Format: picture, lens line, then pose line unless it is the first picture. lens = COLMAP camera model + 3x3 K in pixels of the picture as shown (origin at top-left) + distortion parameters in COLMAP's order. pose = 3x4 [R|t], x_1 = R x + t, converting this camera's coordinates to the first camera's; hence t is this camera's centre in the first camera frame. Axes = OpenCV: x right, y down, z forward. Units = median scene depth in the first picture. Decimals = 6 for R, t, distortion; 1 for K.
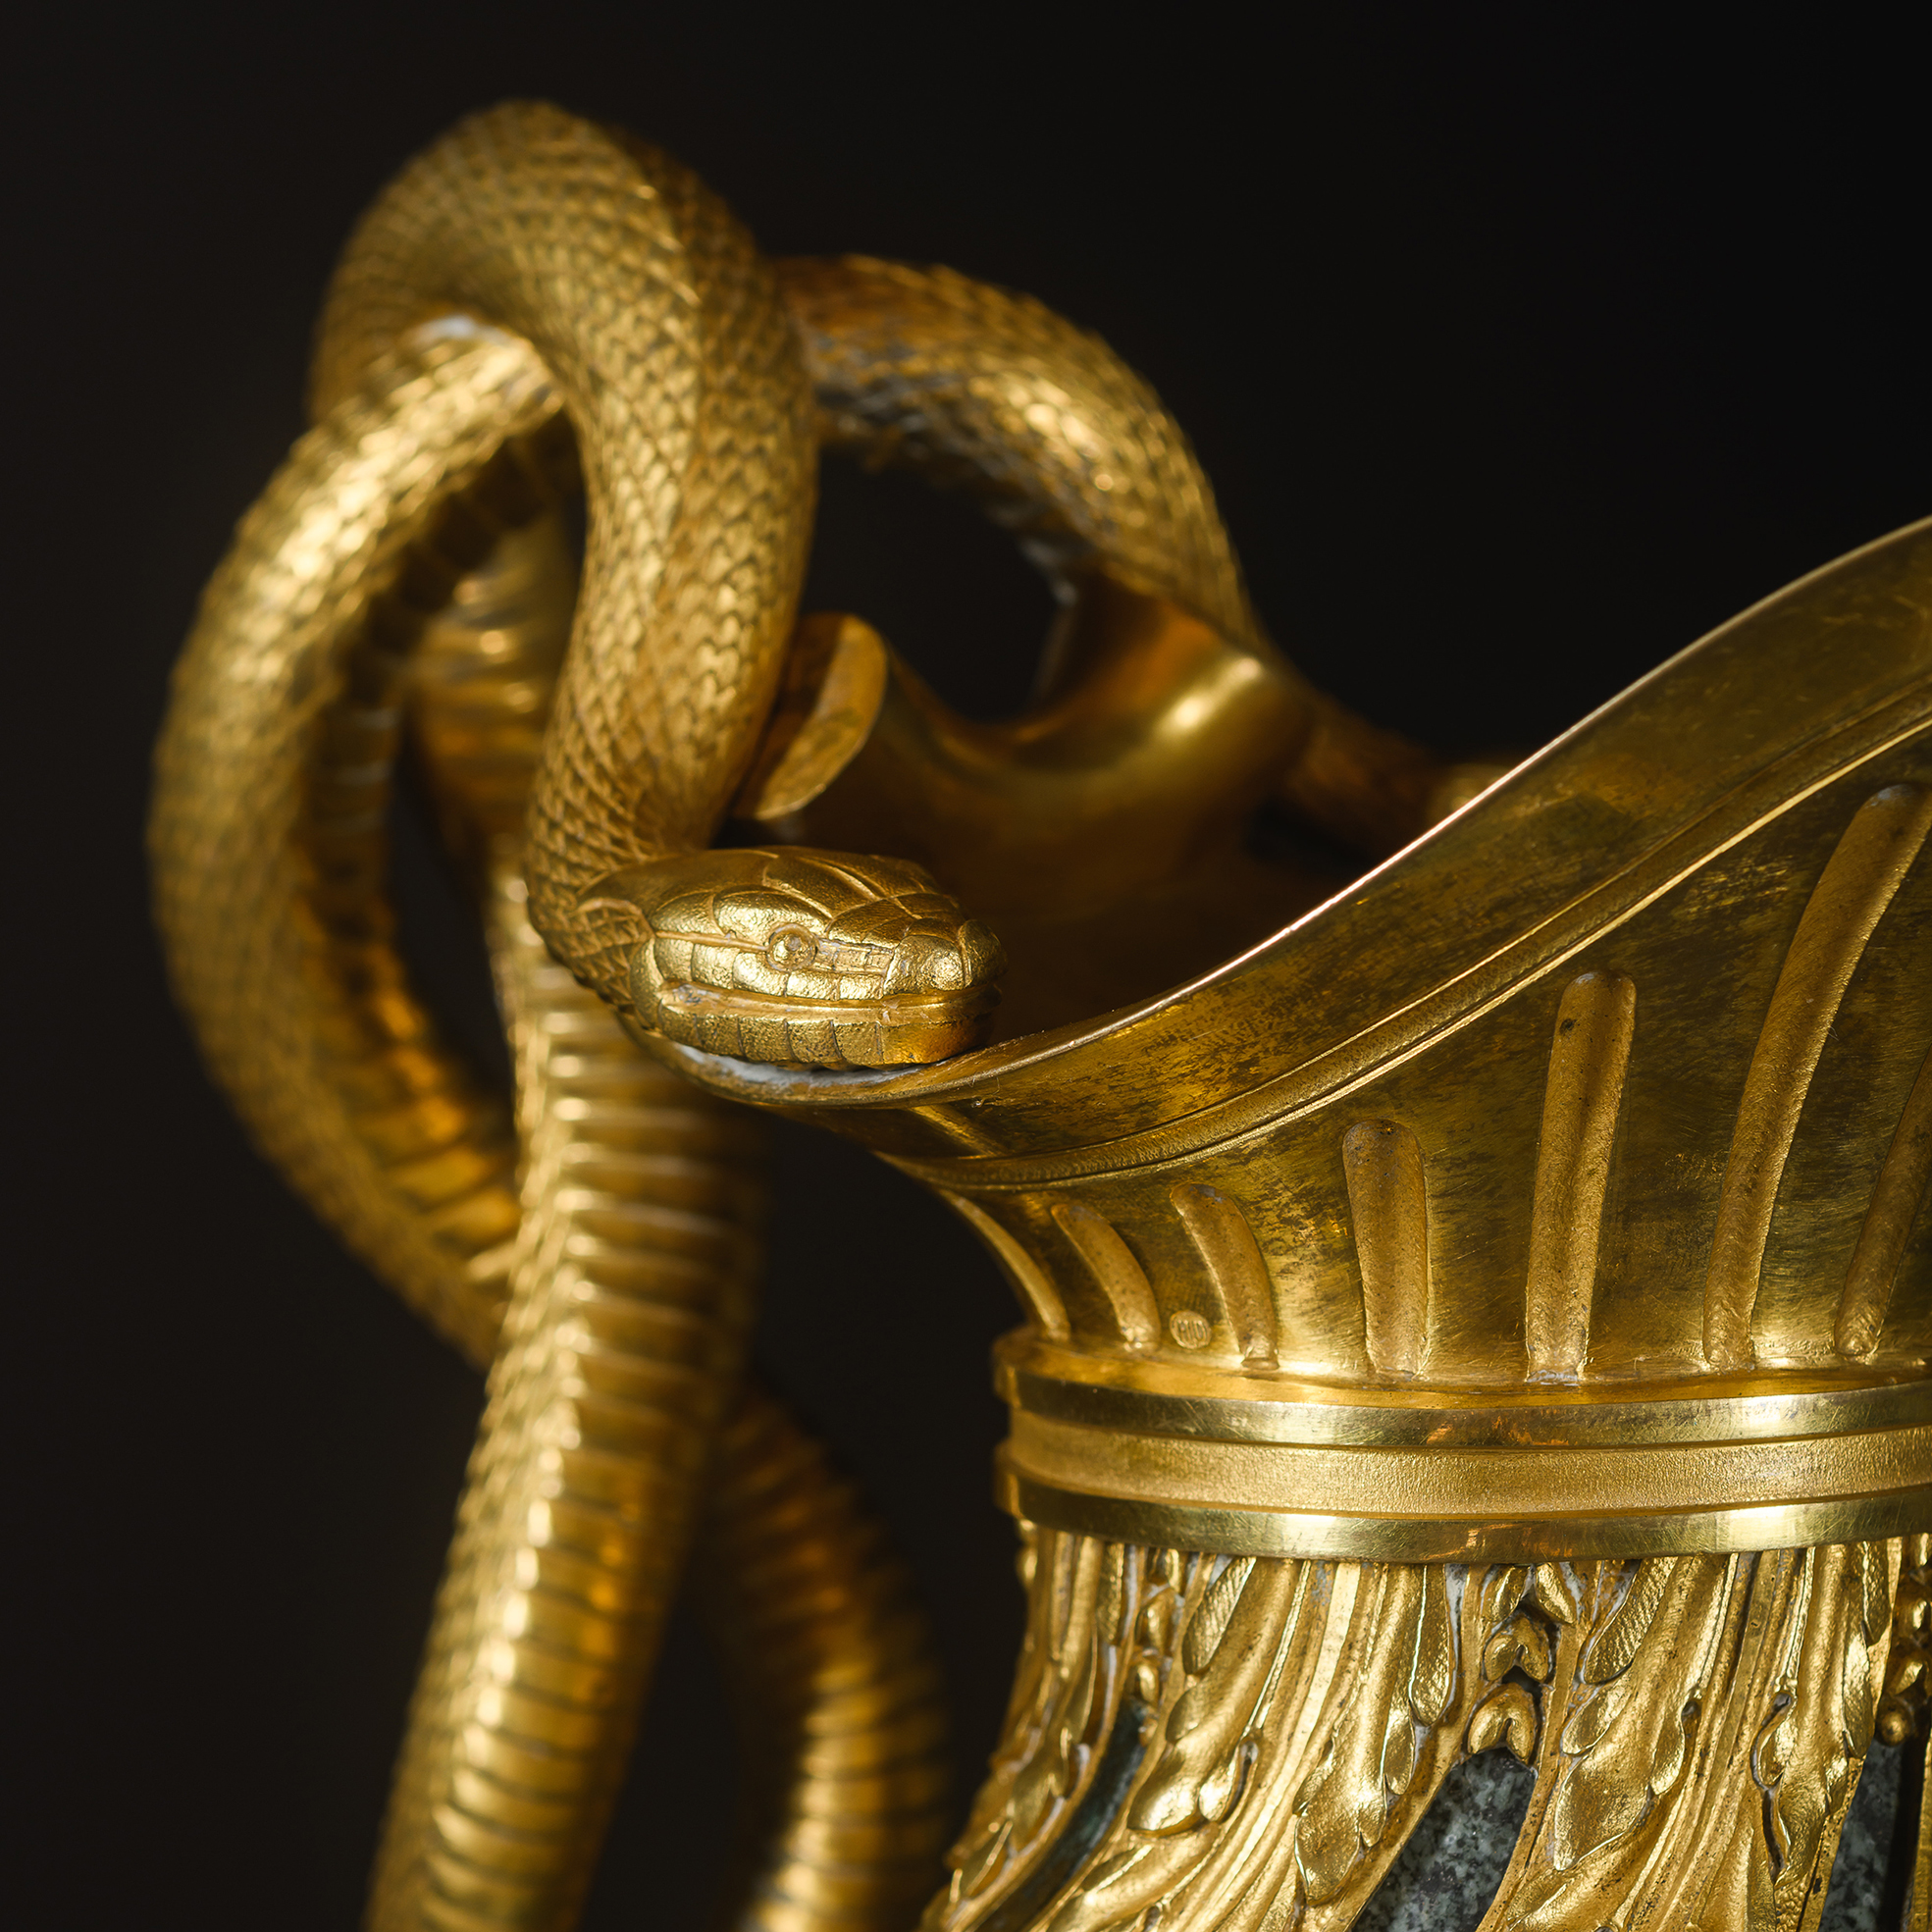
lens RADIAL K [[7952.9, 0, 964.7], [0, 7952.9, 1438.2], [0, 0, 1]] dist [0.002779, 1.619977]
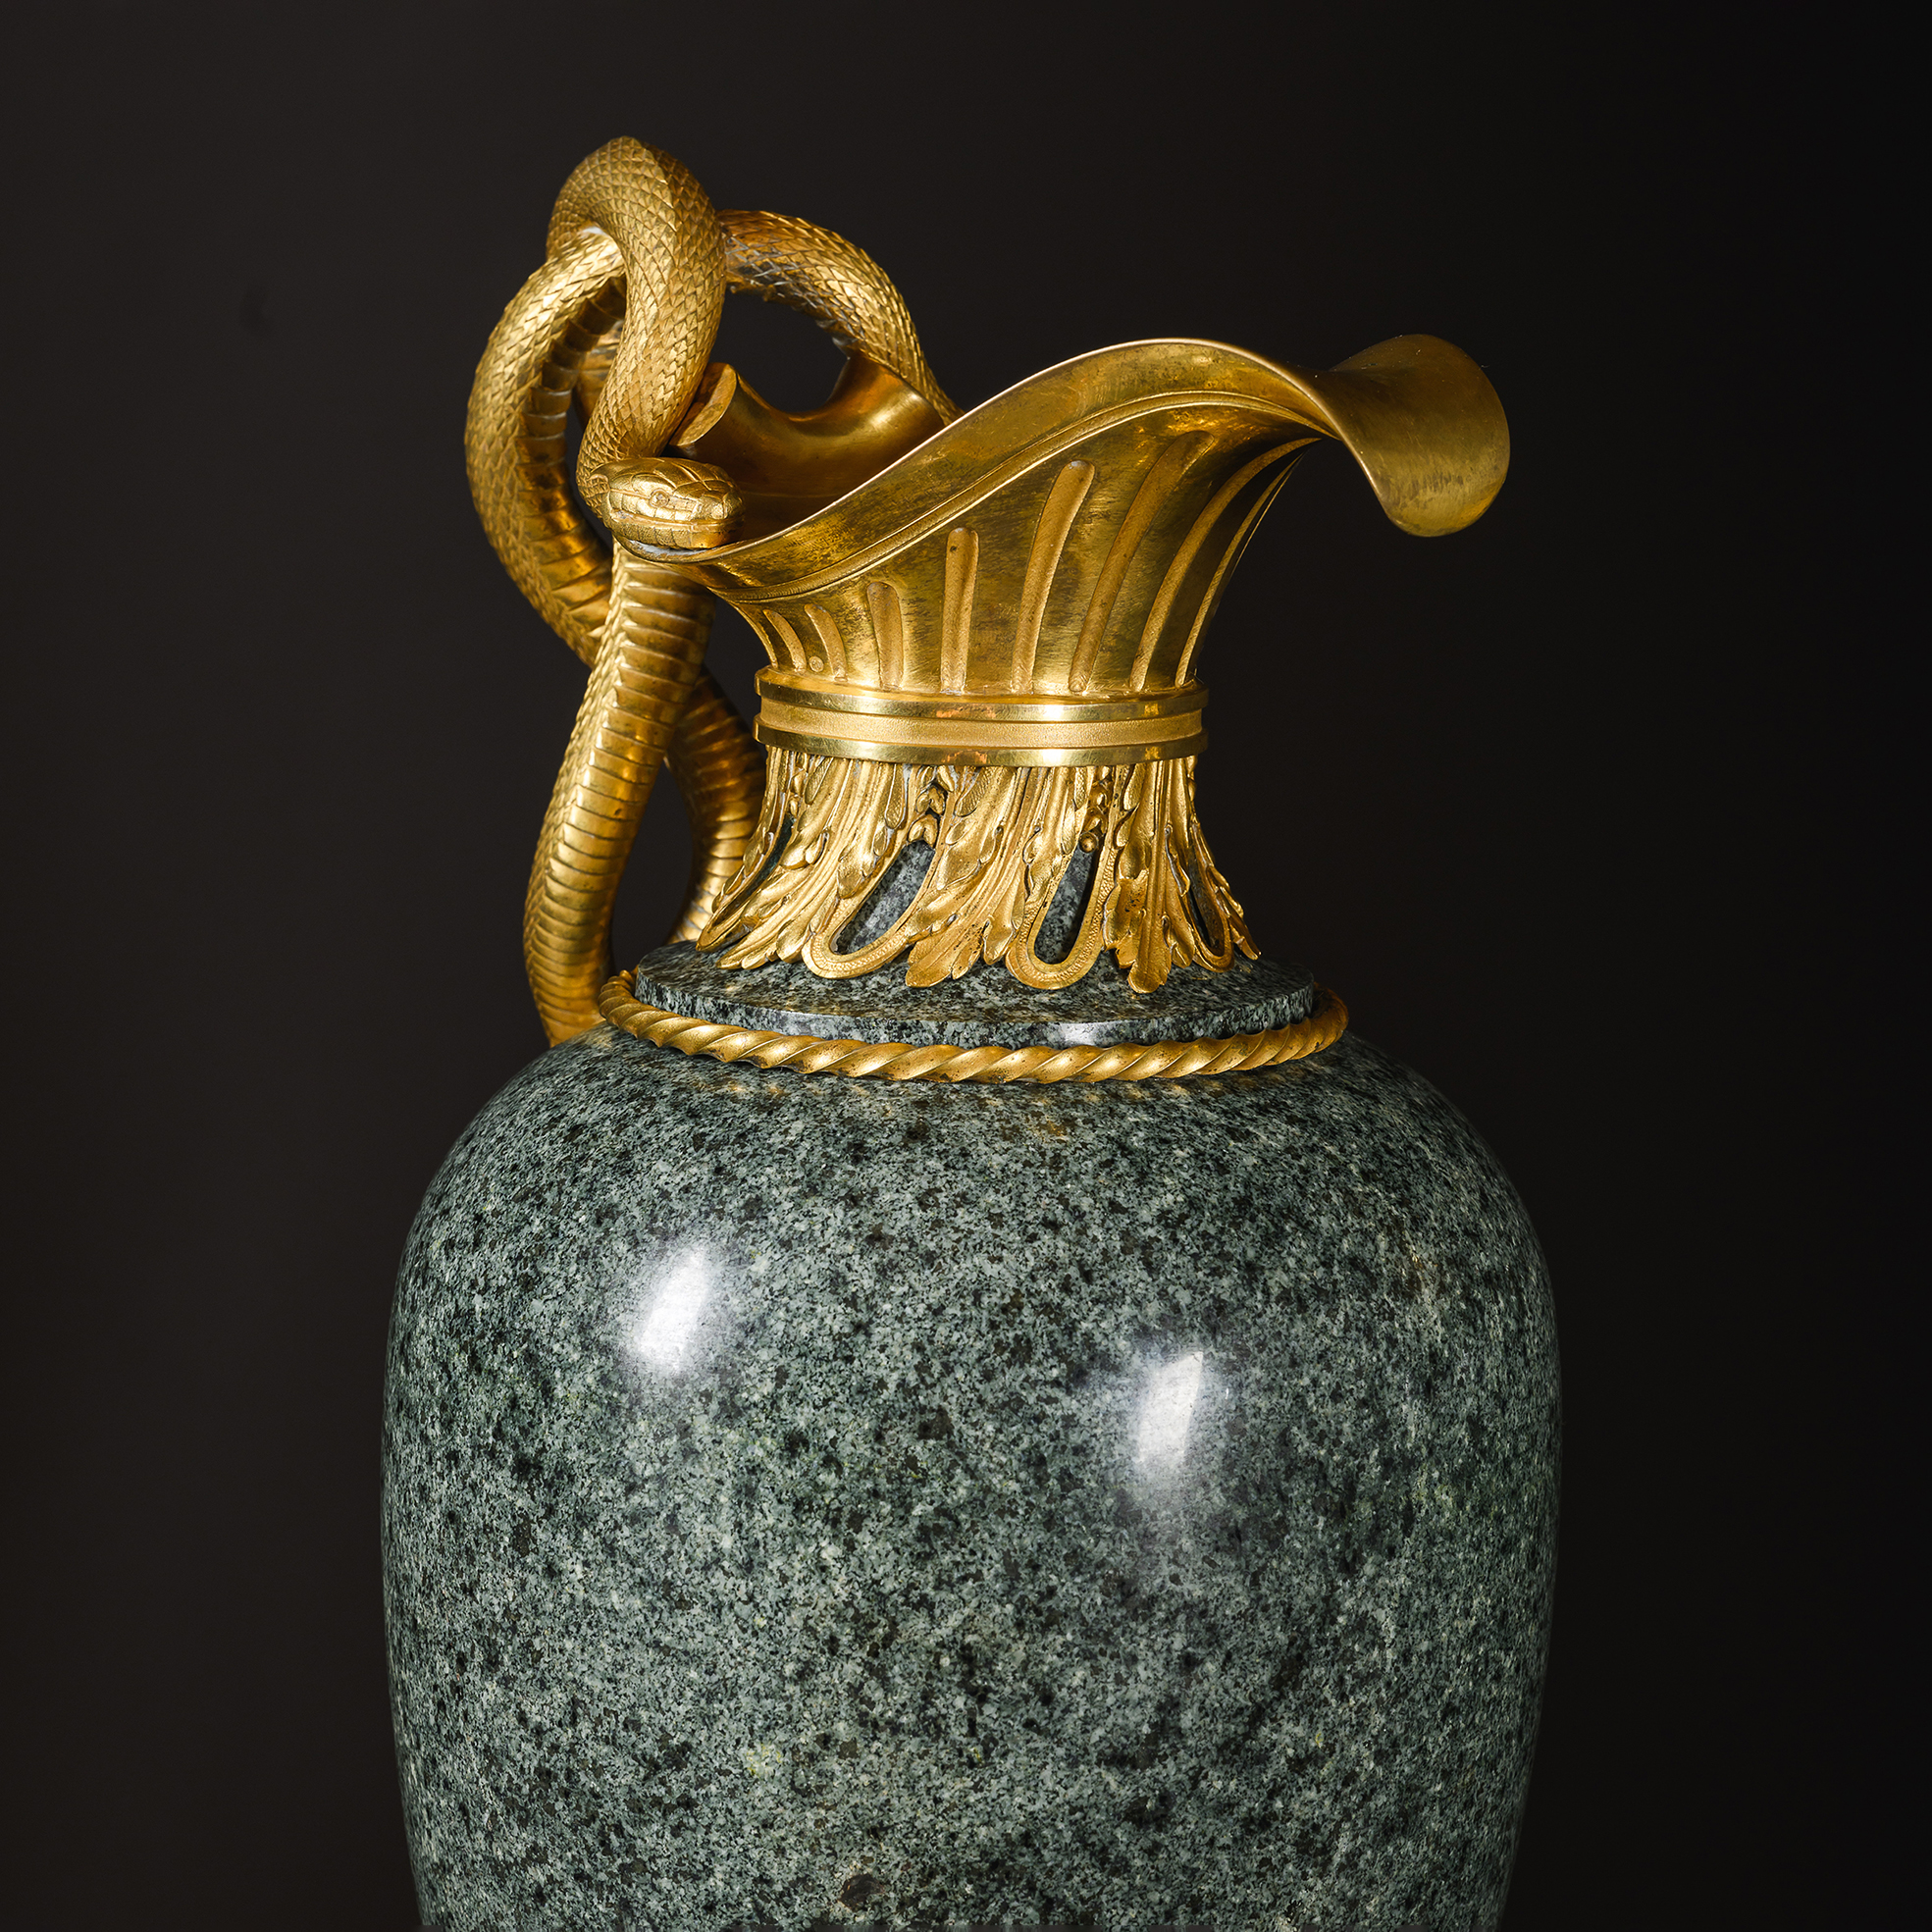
lens RADIAL K [[5510.8, 0, 966.0], [0, 5510.8, 966.0], [0, 0, 1]] dist [0.020327, 0.621460]
pose [[0.992646, 0.072287, -0.097103, 0.248049], [-0.070686, 0.997301, 0.019831, 0.042687], [0.098274, -0.012822, 0.995077, -0.698535]]
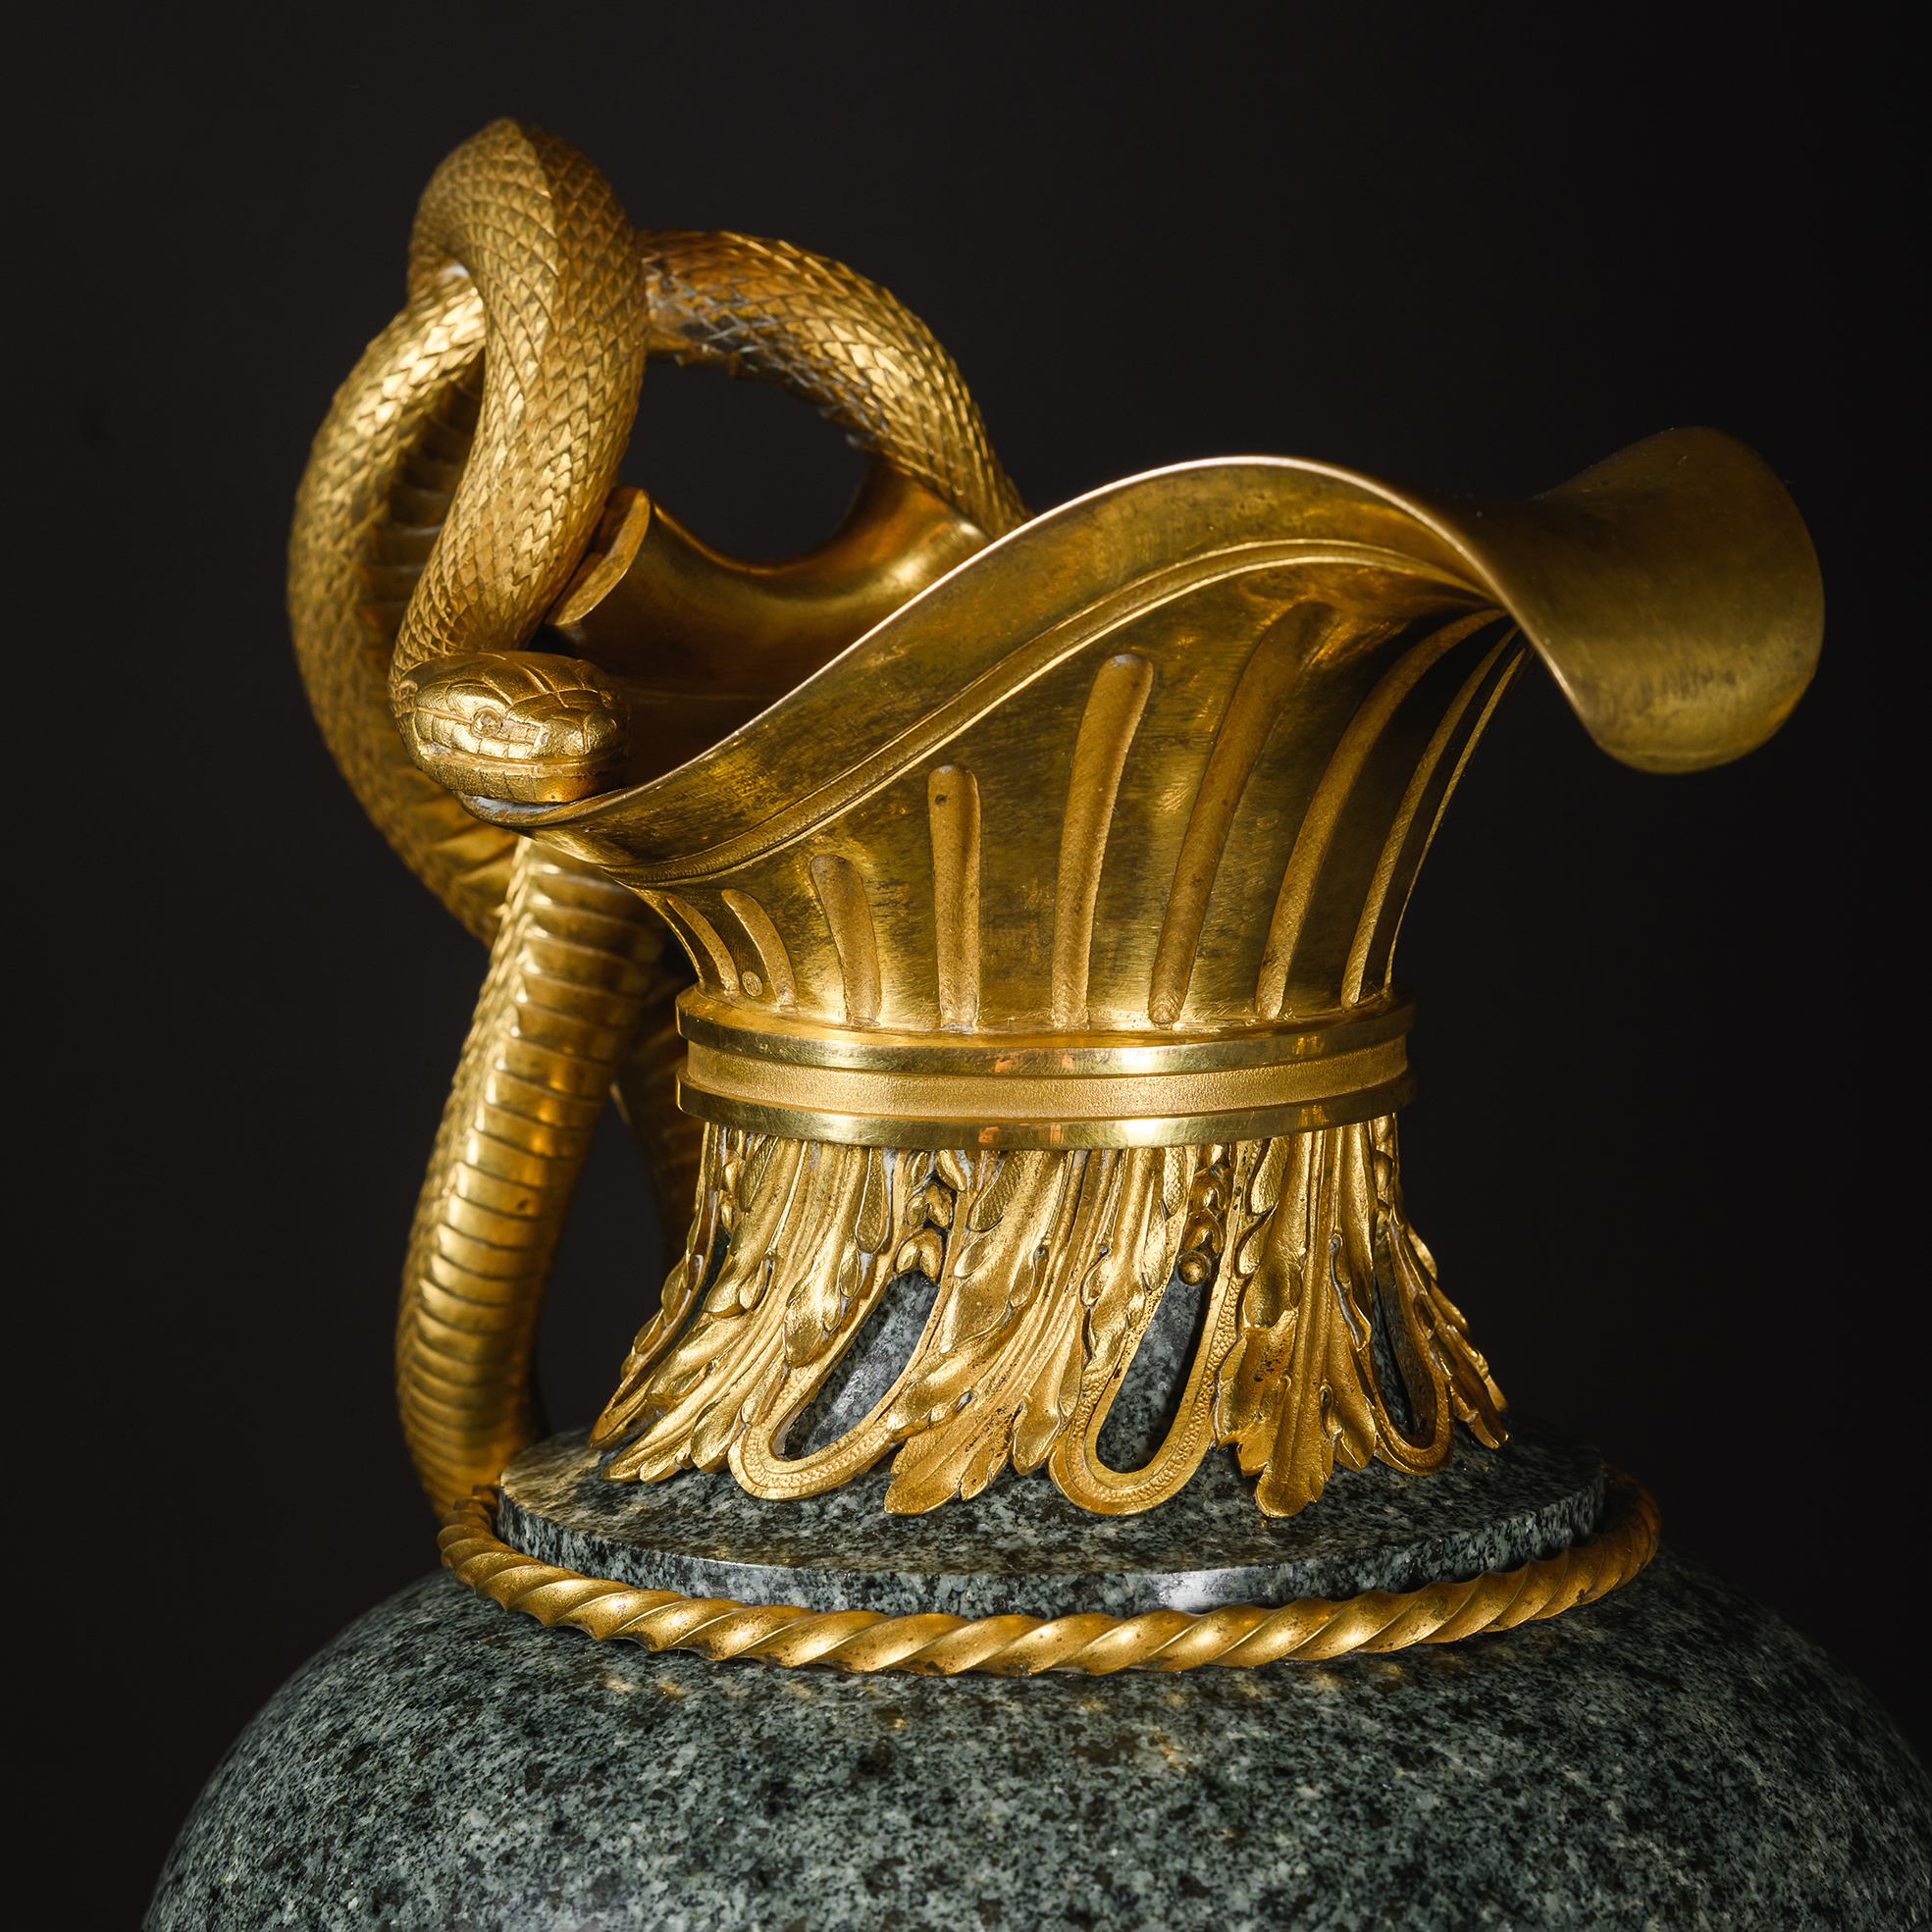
lens RADIAL K [[8363.5, 0, 964.1], [0, 8363.5, 1207.6], [0, 0, 1]] dist [0.057308, -0.588180]
pose [[0.974366, 0.055779, -0.217942, 0.418727], [-0.049742, 0.998214, 0.033094, -0.025928], [0.219398, -0.021405, 0.975401, -0.546677]]
